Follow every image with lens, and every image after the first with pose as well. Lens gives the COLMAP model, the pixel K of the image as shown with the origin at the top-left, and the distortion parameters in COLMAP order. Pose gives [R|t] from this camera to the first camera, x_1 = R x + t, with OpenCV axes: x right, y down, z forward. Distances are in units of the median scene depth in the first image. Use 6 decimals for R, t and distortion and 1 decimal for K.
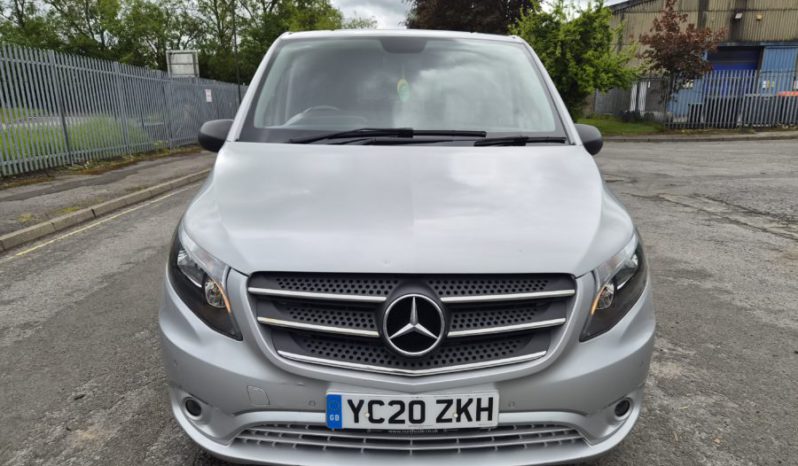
lens RADIAL K [[529.4, 0, 399.0], [0, 529.4, 233.0], [0, 0, 1]] dist [0.068794, -0.052071]
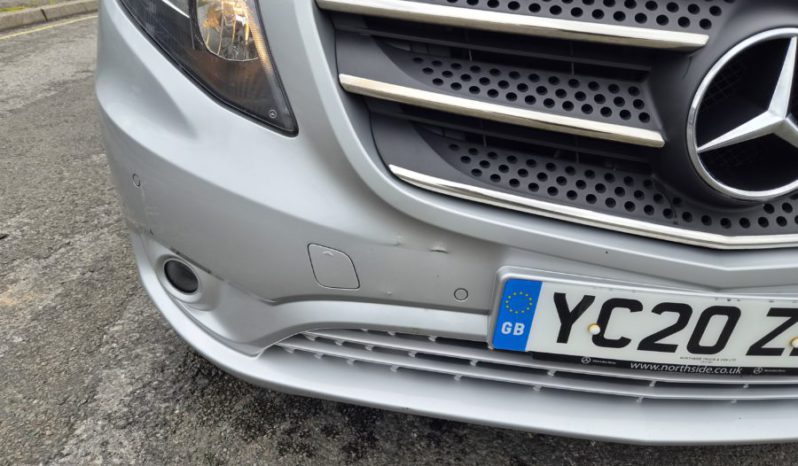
lens RADIAL K [[529.4, 0, 399.0], [0, 529.4, 233.0], [0, 0, 1]] dist [0.068794, -0.052071]
pose [[0.997240, 0.065189, 0.035541, -0.225003], [-0.071985, 0.966162, 0.247689, 0.166806], [-0.018192, -0.249564, 0.968187, 0.588094]]
